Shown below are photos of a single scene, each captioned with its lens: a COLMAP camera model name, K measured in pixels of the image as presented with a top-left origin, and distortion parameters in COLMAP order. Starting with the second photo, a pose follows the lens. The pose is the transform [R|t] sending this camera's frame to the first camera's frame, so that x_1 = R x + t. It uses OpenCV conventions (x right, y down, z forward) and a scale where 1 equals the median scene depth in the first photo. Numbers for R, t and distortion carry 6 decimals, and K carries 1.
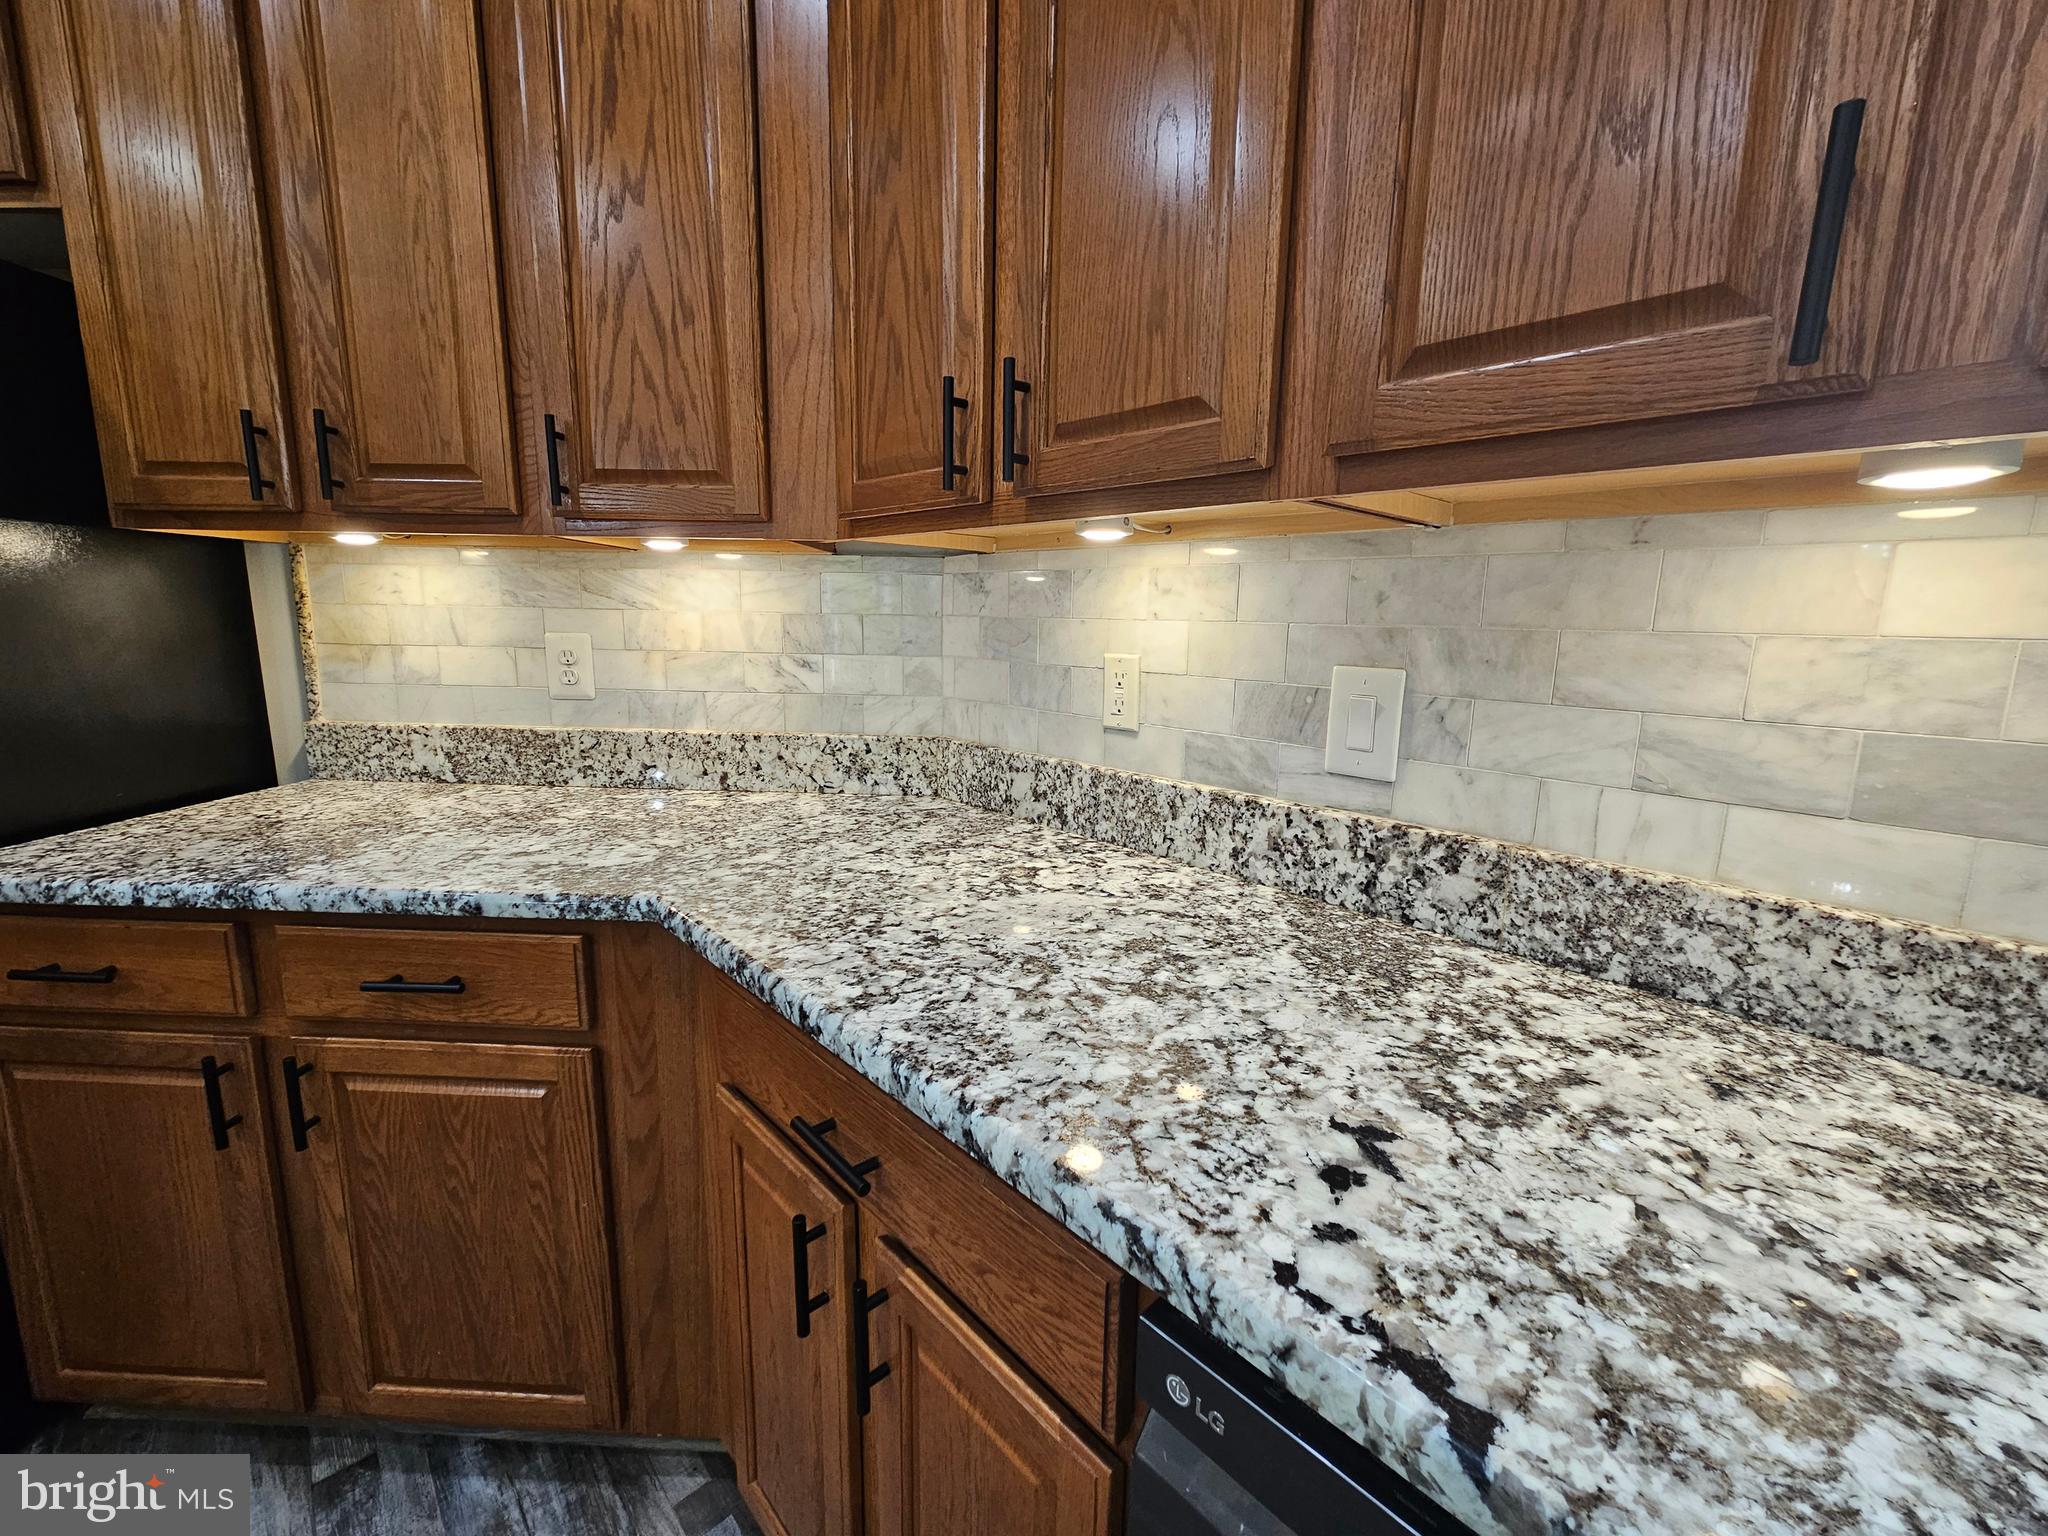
lens RADIAL K [[837.0, 0, 1026.7], [0, 837.0, 763.4], [0, 0, 1]] dist [0.001254, 0.000495]
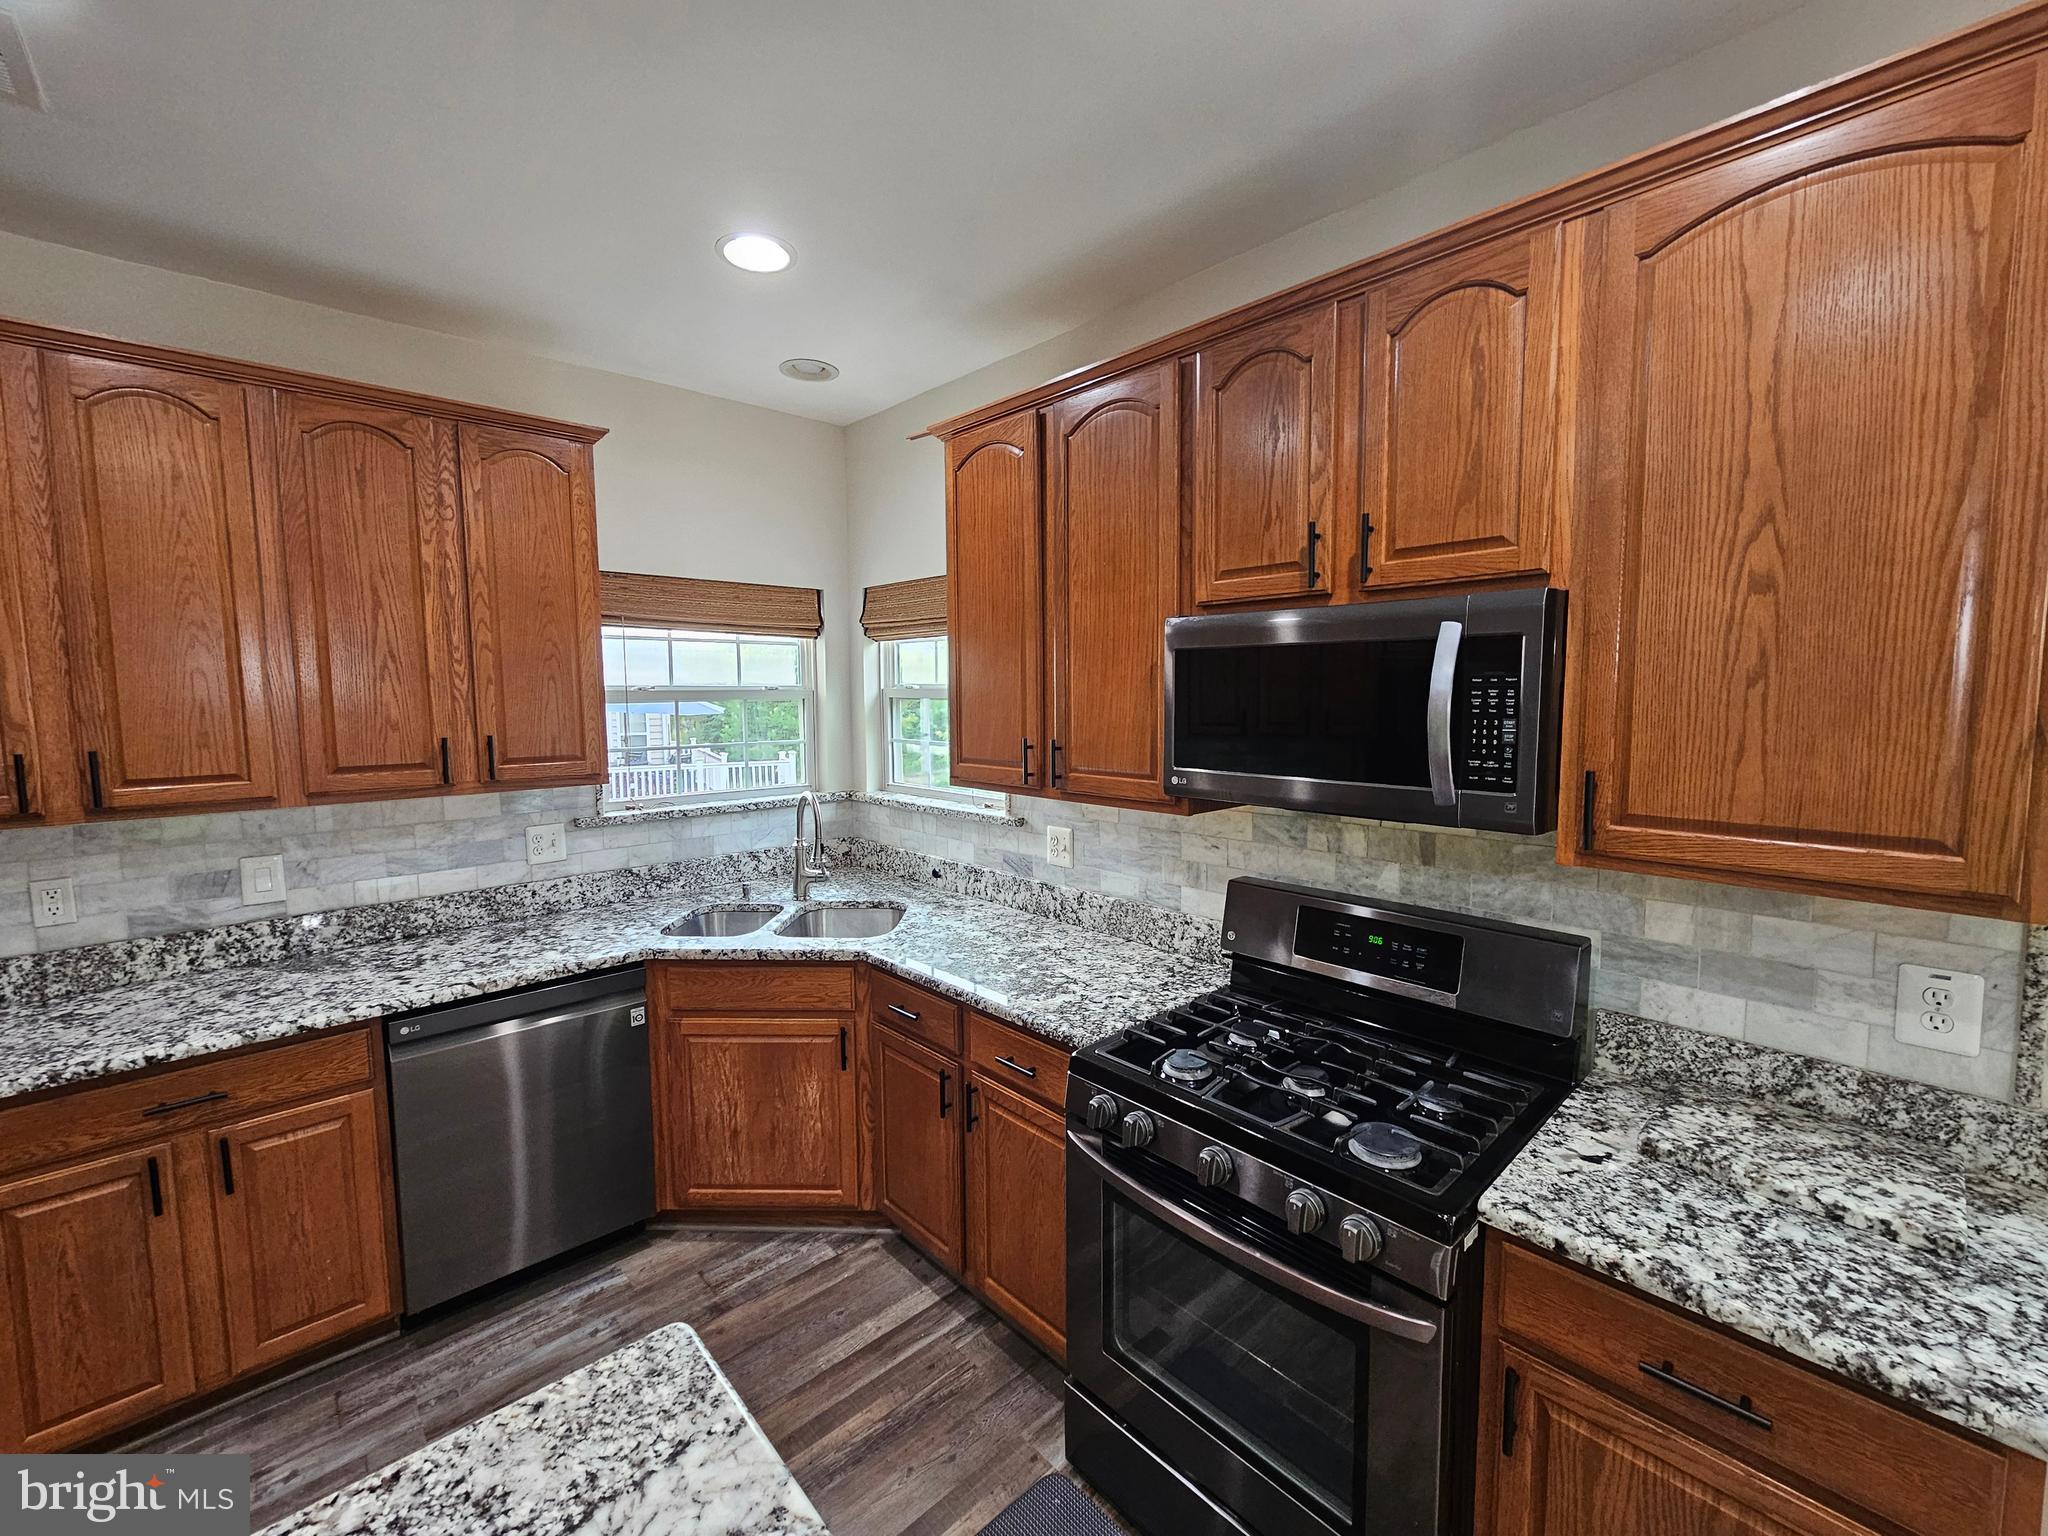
lens RADIAL K [[837.0, 0, 1028.7], [0, 837.0, 764.8], [0, 0, 1]] dist [0.001254, 0.000495]
pose [[-0.010239, -0.104782, 0.994442, -2.300878], [0.182152, 0.977660, 0.104889, -0.263702], [-0.983217, 0.182213, 0.009076, -1.409514]]
